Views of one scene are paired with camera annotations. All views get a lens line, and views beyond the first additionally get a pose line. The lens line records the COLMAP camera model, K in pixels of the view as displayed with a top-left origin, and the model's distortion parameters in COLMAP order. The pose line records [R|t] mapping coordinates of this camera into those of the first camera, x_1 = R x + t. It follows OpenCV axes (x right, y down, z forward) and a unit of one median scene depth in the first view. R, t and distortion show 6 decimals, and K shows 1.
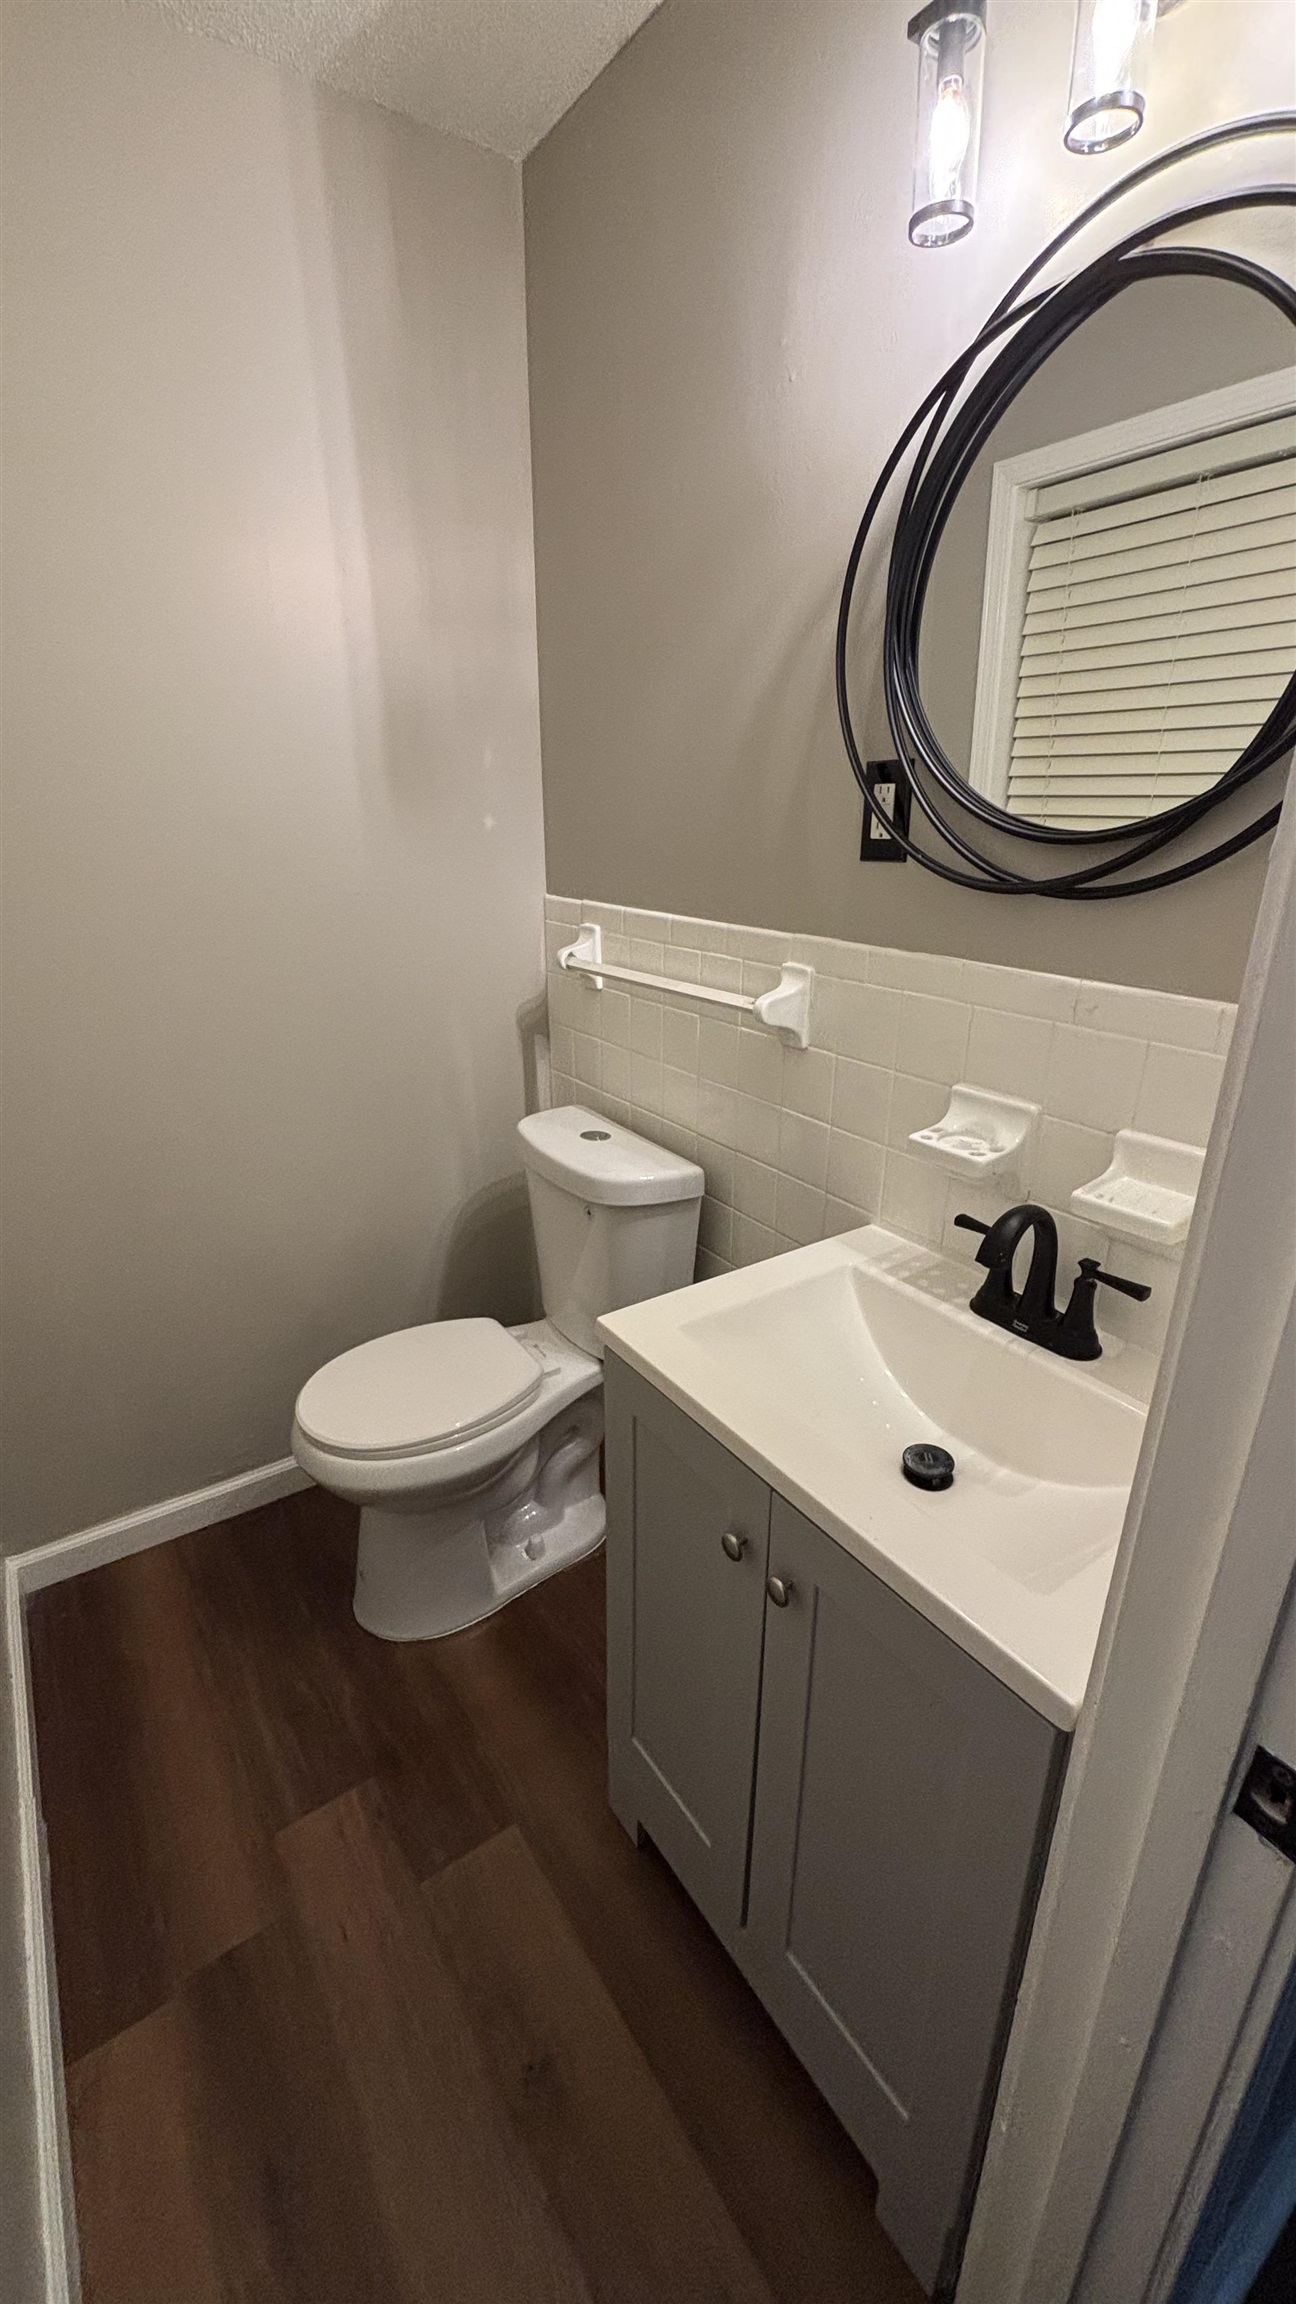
lens RADIAL K [[944.4, 0, 648.0], [0, 944.4, 1152.0], [0, 0, 1]] dist [0.016776, 0.000150]
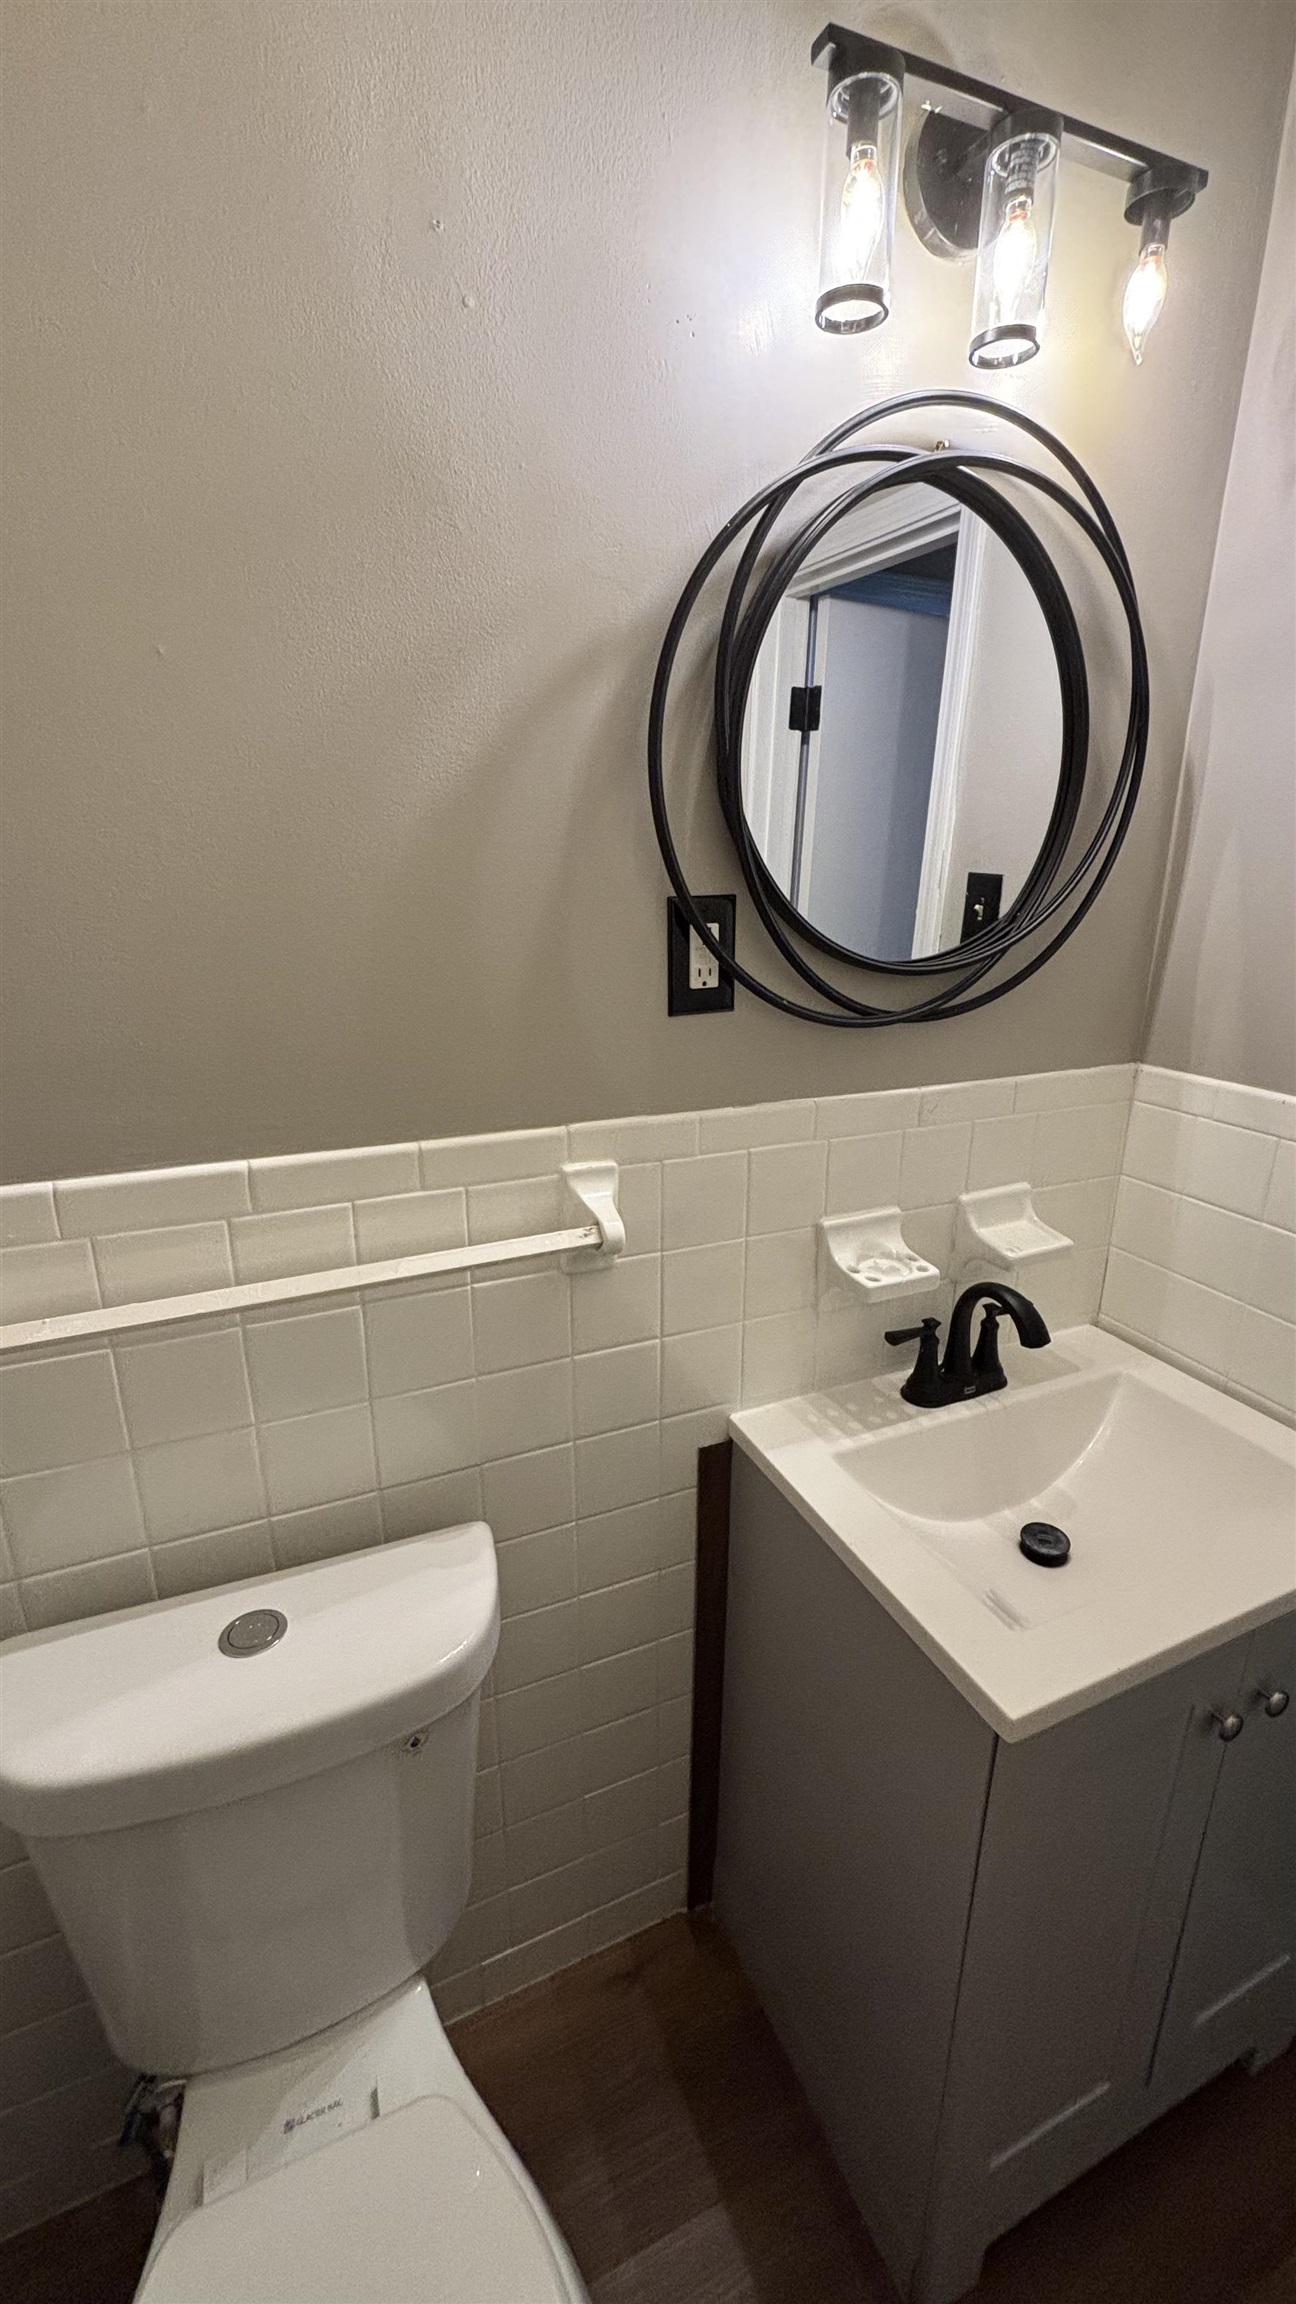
lens RADIAL K [[944.4, 0, 648.0], [0, 944.4, 1152.0], [0, 0, 1]] dist [0.016776, 0.000150]
pose [[0.175741, -0.292705, 0.939914, -0.590427], [0.333993, 0.915872, 0.222770, -0.413083], [-0.926047, 0.274775, 0.258718, 0.910929]]
